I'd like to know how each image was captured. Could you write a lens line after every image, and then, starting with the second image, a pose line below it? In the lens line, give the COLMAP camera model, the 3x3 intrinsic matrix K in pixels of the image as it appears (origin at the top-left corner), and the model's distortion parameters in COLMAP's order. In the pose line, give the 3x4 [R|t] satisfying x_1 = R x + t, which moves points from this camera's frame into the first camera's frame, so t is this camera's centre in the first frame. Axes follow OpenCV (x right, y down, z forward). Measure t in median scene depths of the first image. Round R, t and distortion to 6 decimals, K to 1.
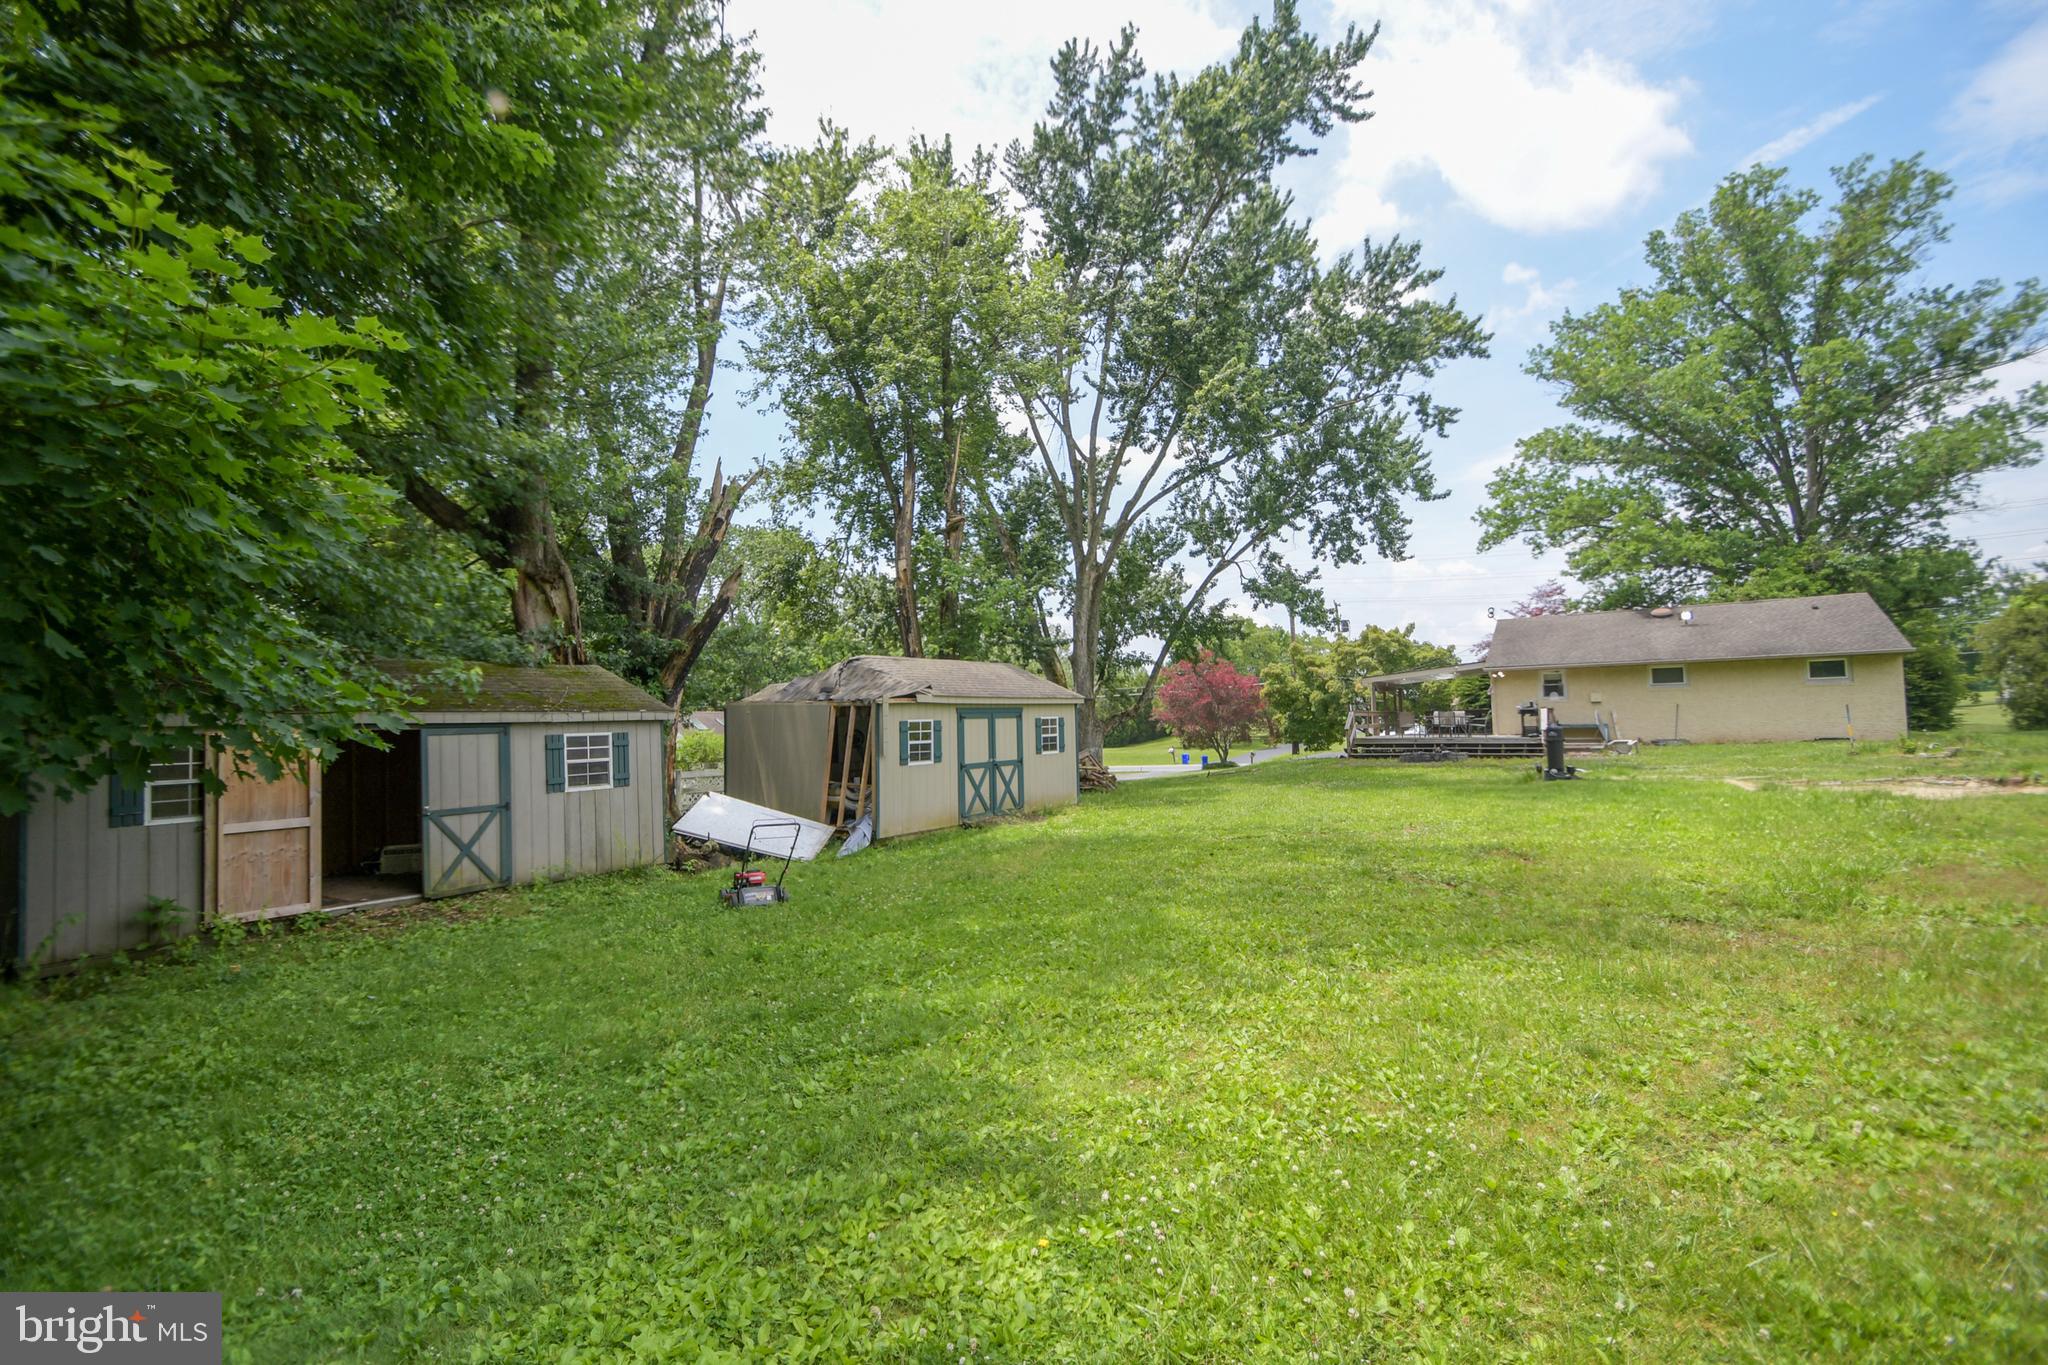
lens RADIAL K [[891.1, 0, 987.6], [0, 891.1, 677.1], [0, 0, 1]] dist [0.014023, -0.014185]
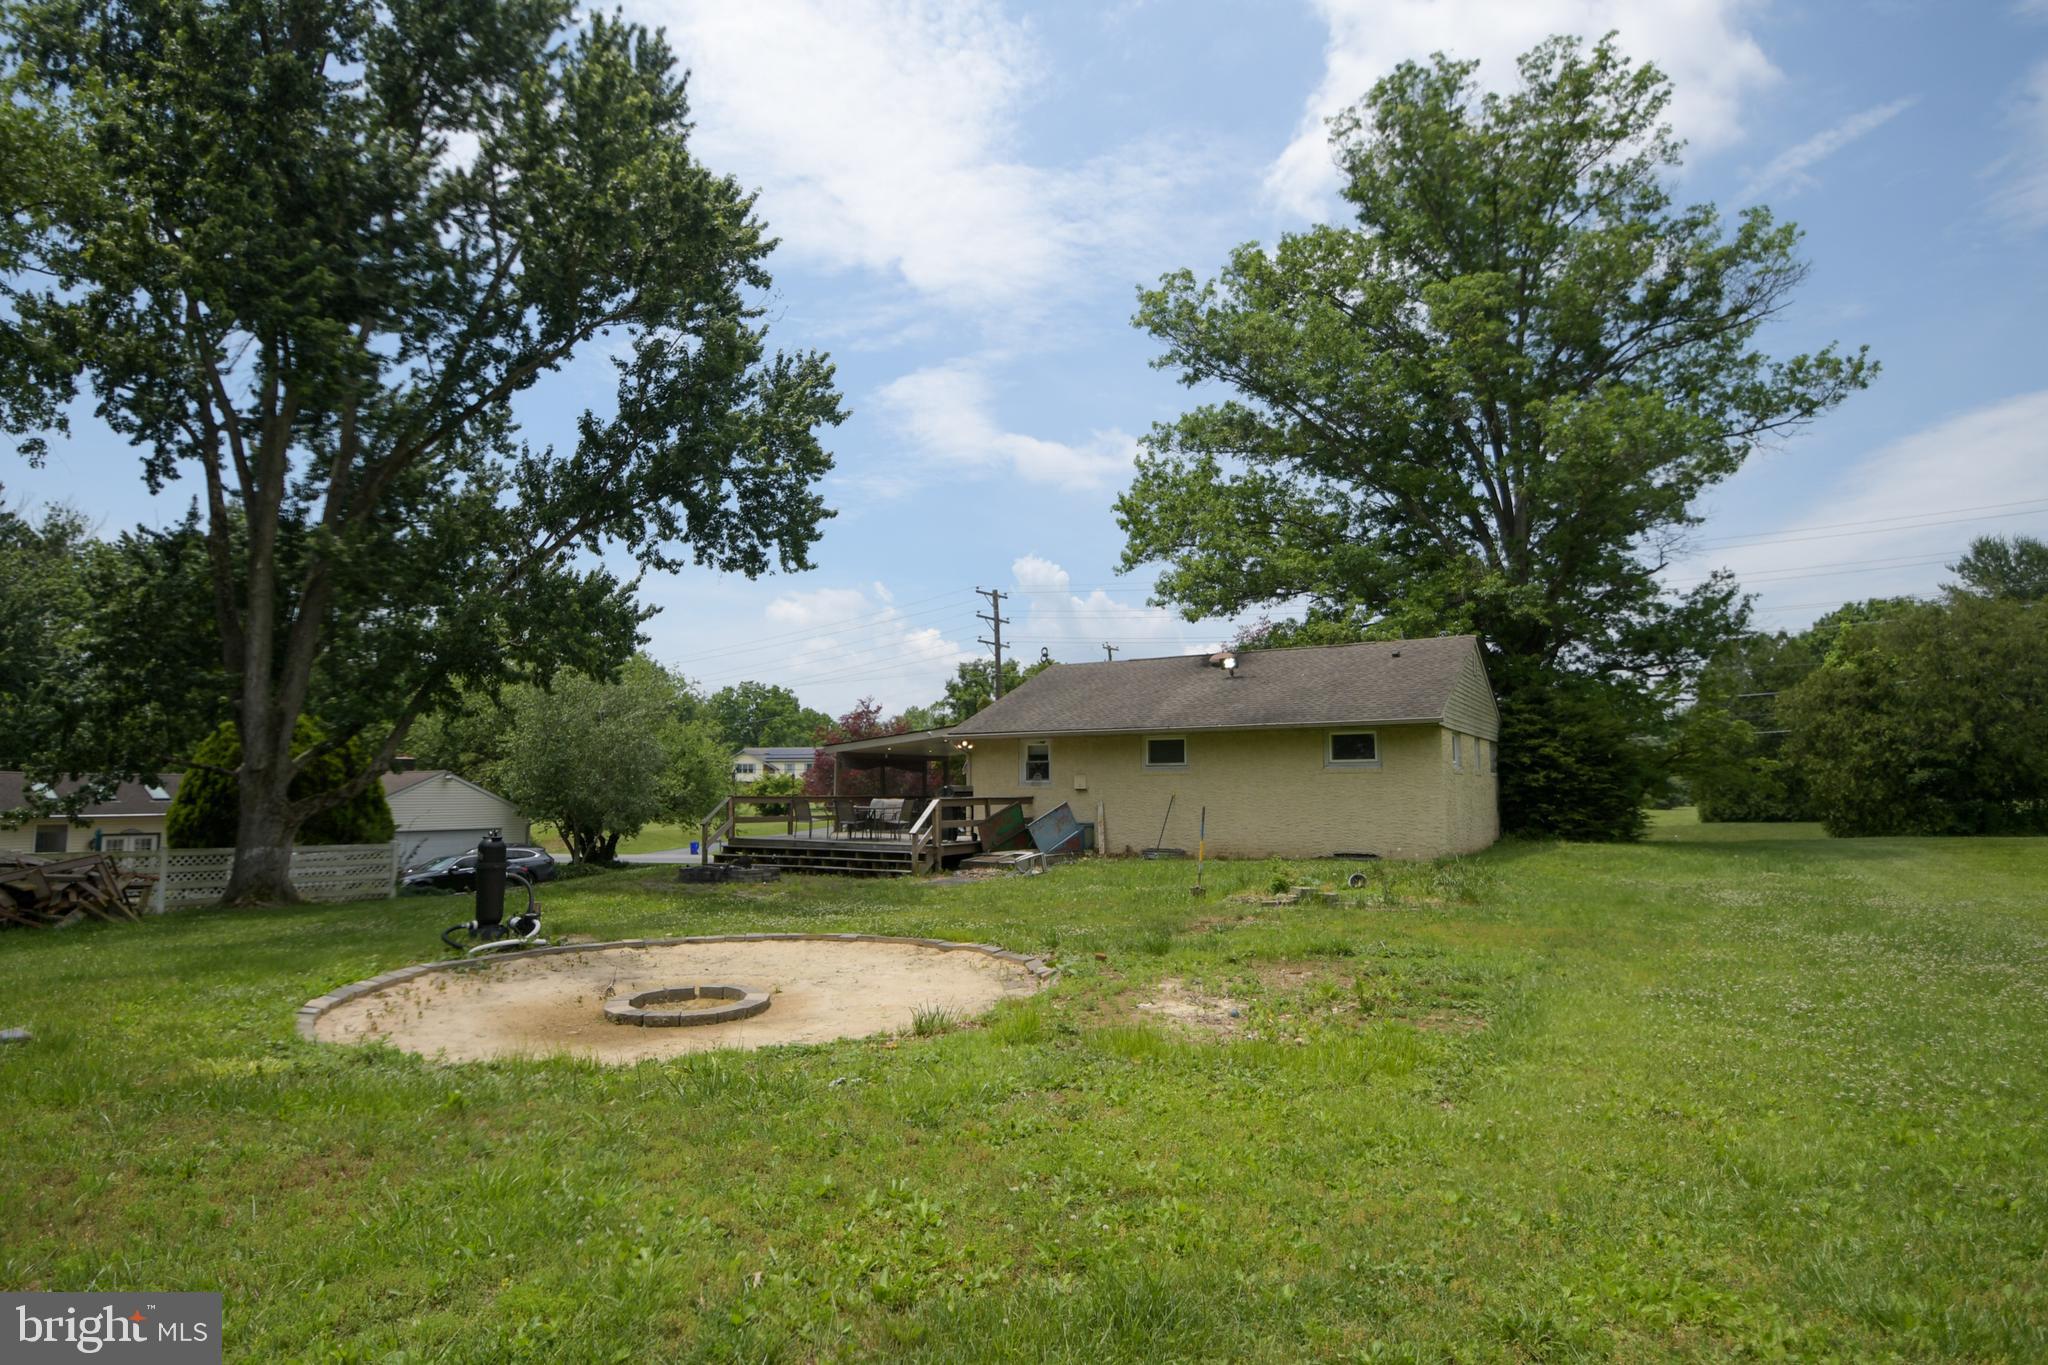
lens RADIAL K [[1081.1, 0, 1024.0], [0, 1081.1, 682.5], [0, 0, 1]] dist [0.002231, -0.019710]
pose [[0.997324, 0.022591, 0.069536, 0.535183], [-0.019306, 0.998682, -0.047548, -0.011506], [-0.070518, 0.046078, 0.996446, 0.185888]]
